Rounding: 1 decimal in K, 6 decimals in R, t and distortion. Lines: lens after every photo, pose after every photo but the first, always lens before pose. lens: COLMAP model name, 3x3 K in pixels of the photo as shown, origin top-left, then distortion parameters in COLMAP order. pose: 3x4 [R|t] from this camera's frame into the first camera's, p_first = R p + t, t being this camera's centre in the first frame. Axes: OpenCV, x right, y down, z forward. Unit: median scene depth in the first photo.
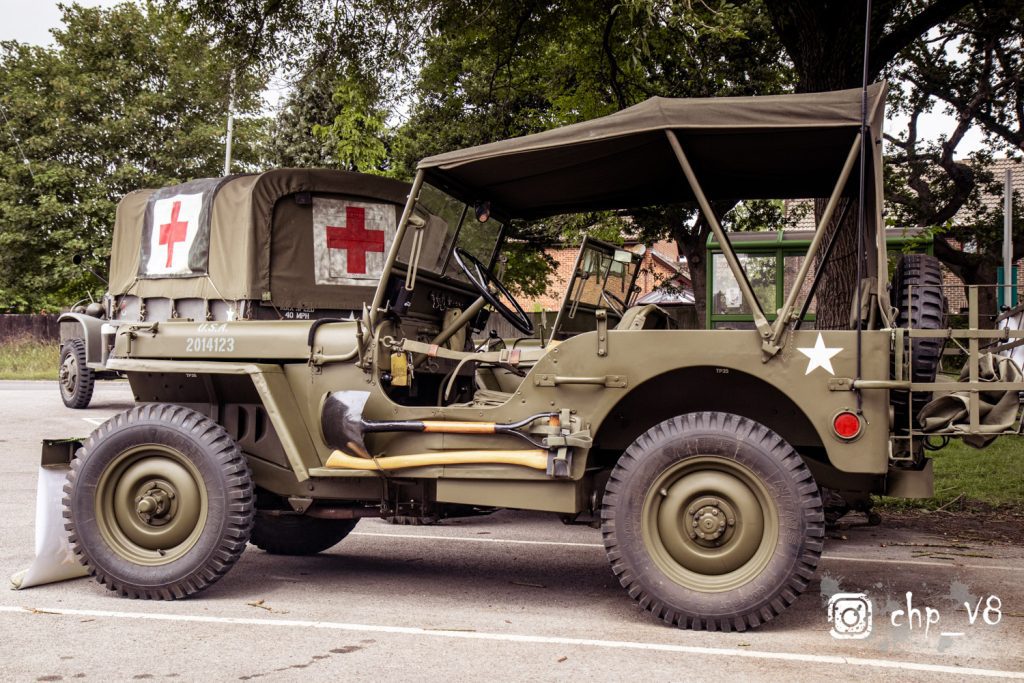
lens RADIAL K [[1336.1, 0, 512.0], [0, 1336.1, 341.5], [0, 0, 1]] dist [0.016826, 0.787206]
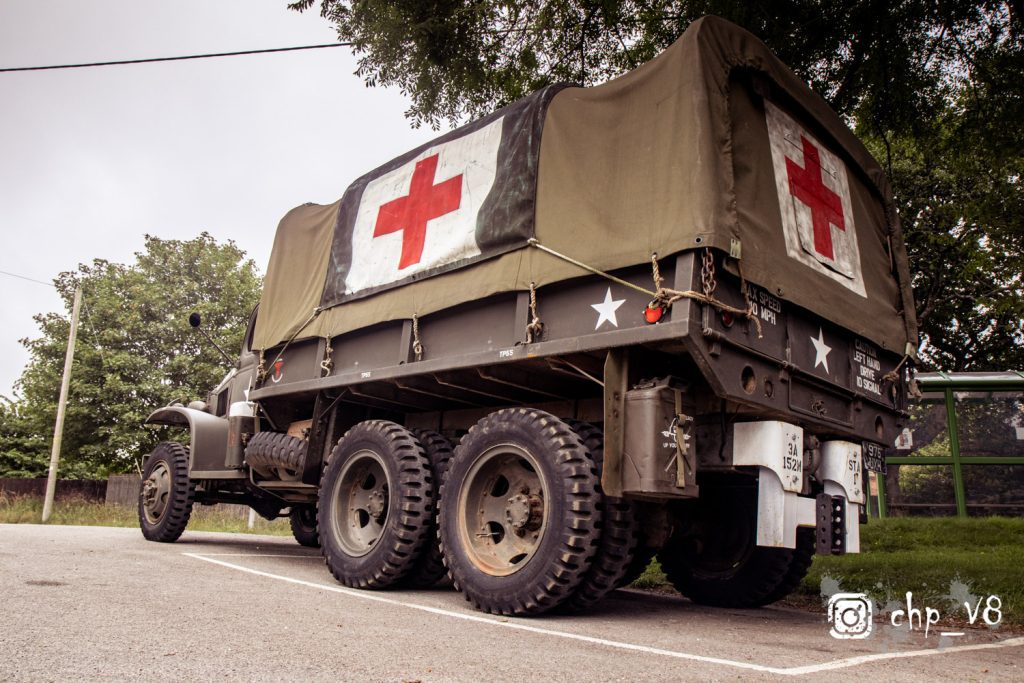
lens RADIAL K [[795.6, 0, 507.7], [0, 795.6, 345.5], [0, 0, 1]] dist [-0.104084, 0.099951]
pose [[0.986208, 0.059372, 0.154497, -0.279778], [-0.020749, 0.970433, -0.240479, 0.057183], [-0.164207, 0.233956, 0.958280, 0.733428]]
